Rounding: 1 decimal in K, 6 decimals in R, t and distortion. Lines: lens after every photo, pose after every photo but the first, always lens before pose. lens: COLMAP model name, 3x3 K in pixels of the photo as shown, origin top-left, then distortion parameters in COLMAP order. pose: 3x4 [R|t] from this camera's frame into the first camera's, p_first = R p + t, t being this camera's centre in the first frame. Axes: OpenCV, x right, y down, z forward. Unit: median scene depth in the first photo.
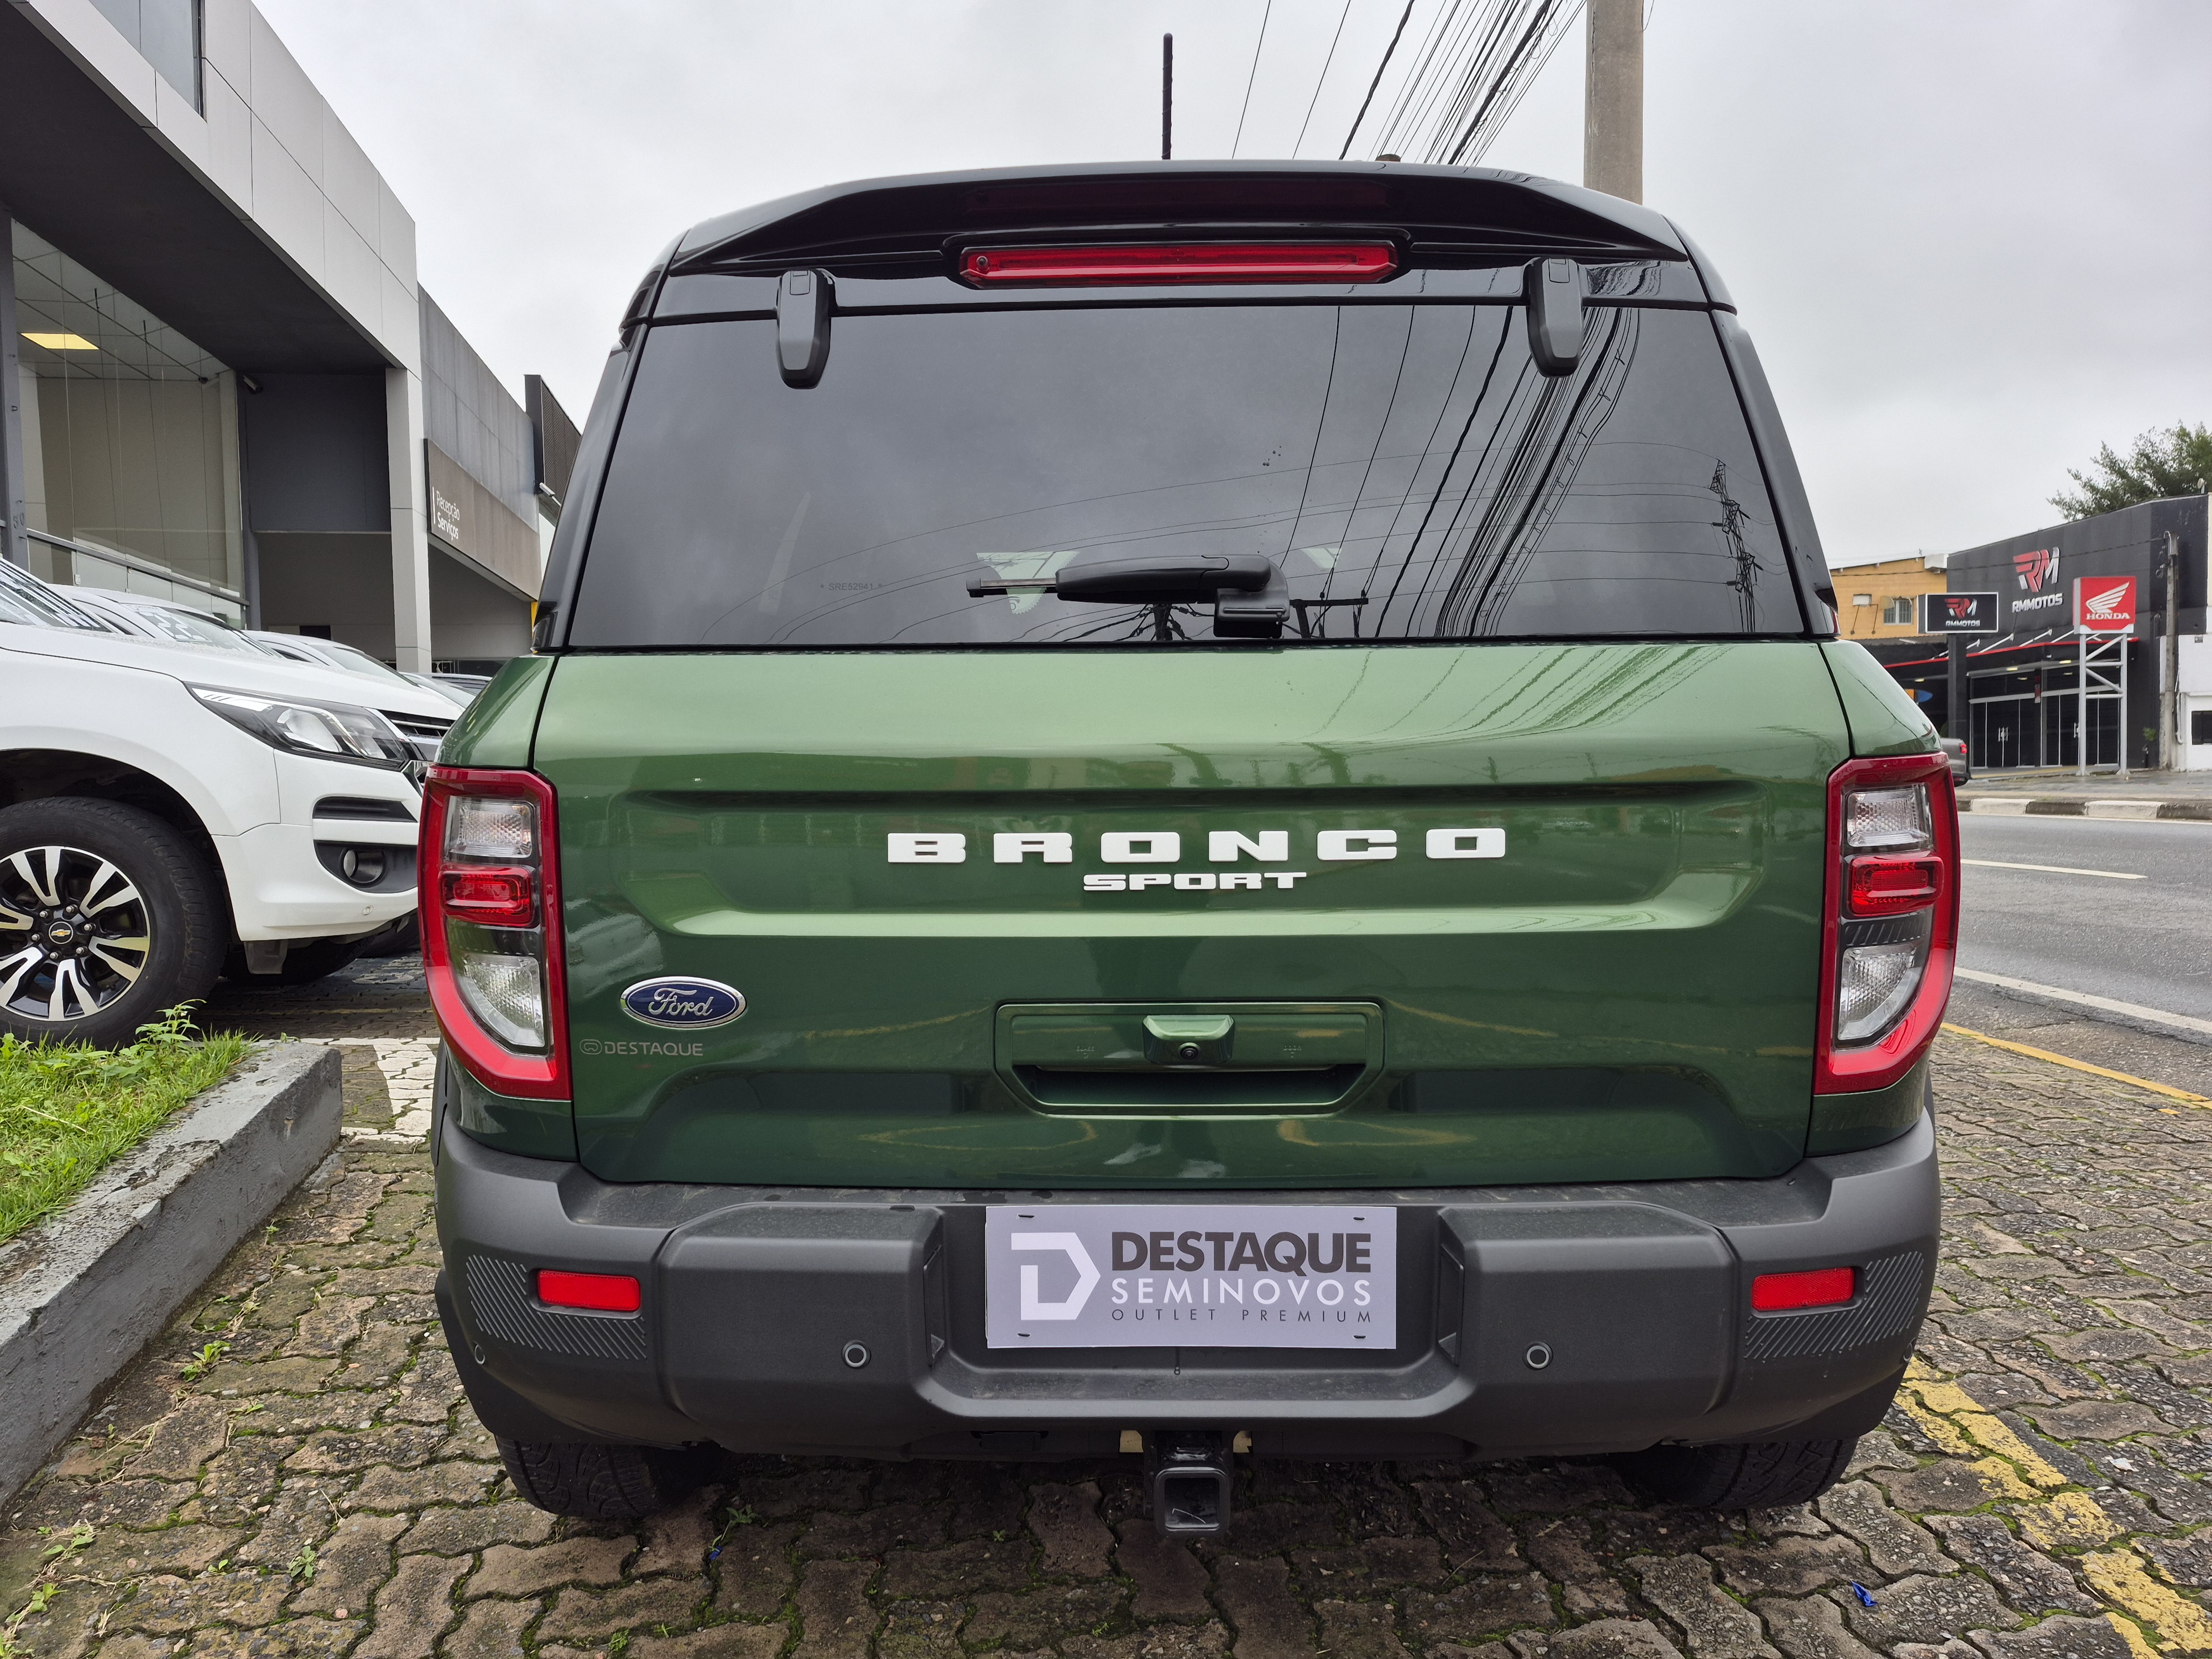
lens RADIAL K [[1458.7, 0, 1052.2], [0, 1458.7, 831.0], [0, 0, 1]] dist [0.065011, -0.045167]
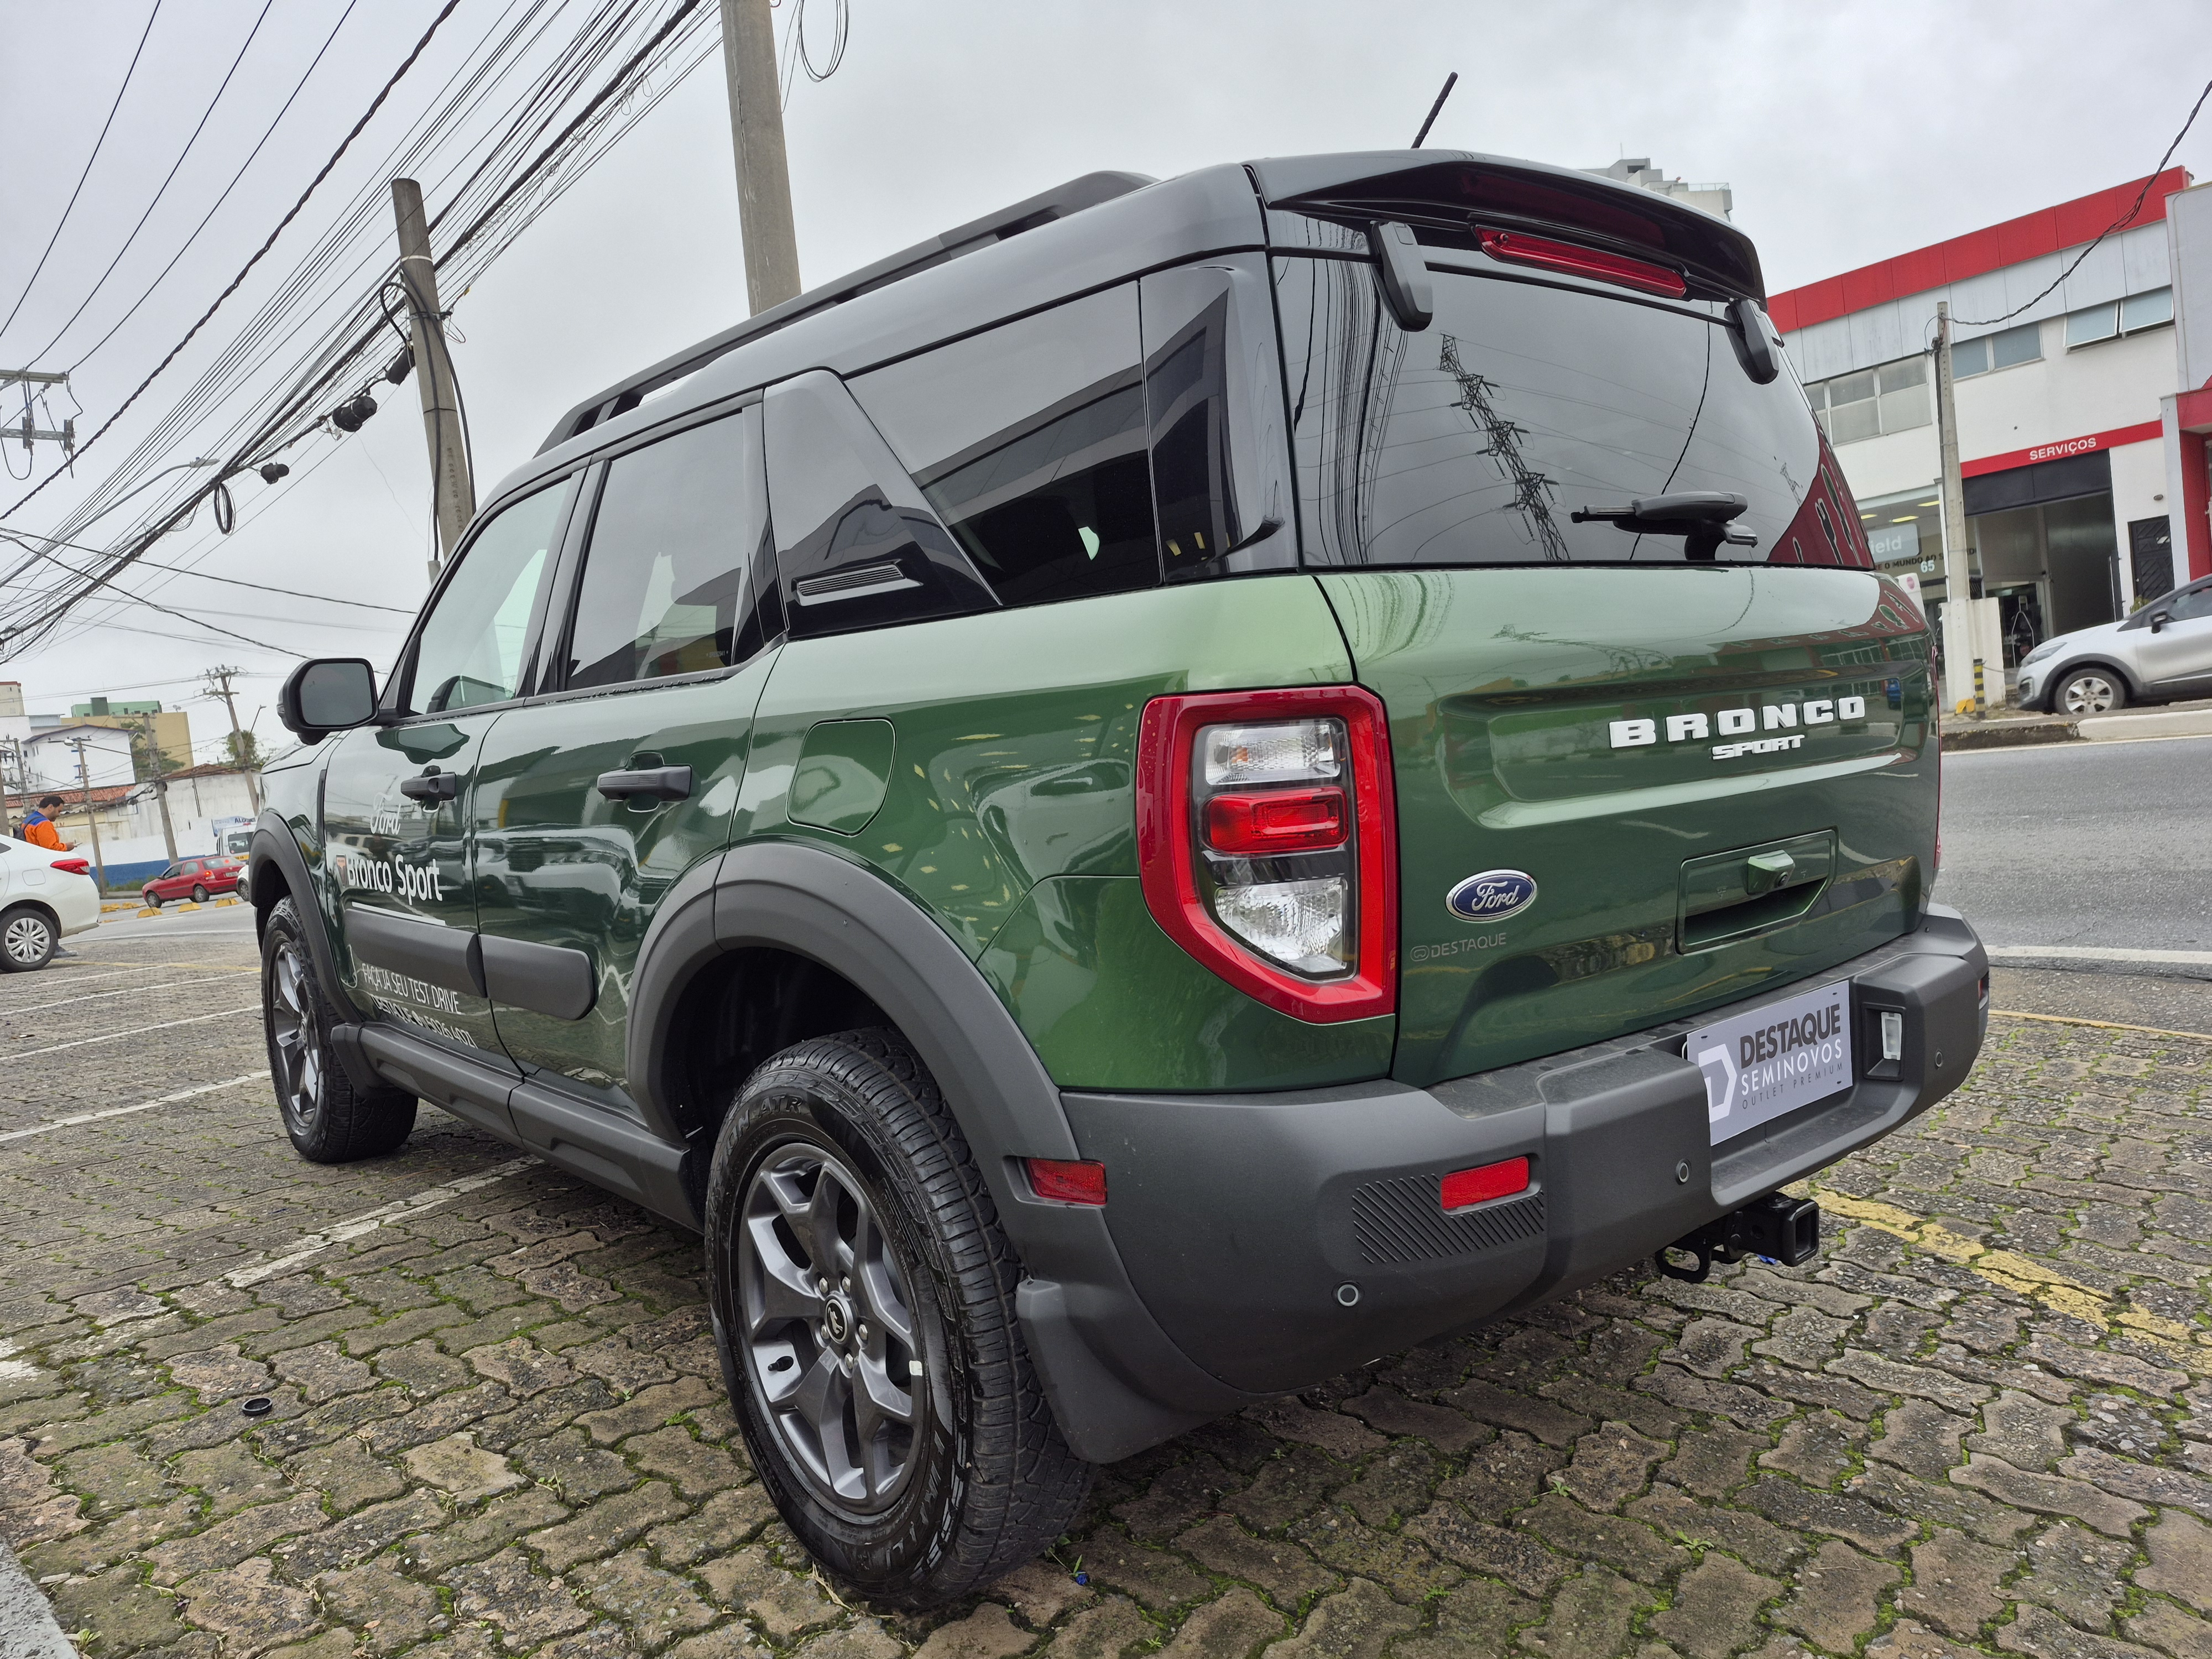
lens RADIAL K [[1480.9, 0, 1089.6], [0, 1480.9, 815.8], [0, 0, 1]] dist [0.035962, -0.001026]
pose [[0.775605, -0.086973, 0.625198, -1.141657], [0.116139, 0.993215, -0.005912, 0.033229], [-0.620442, 0.077195, 0.780444, 0.346727]]
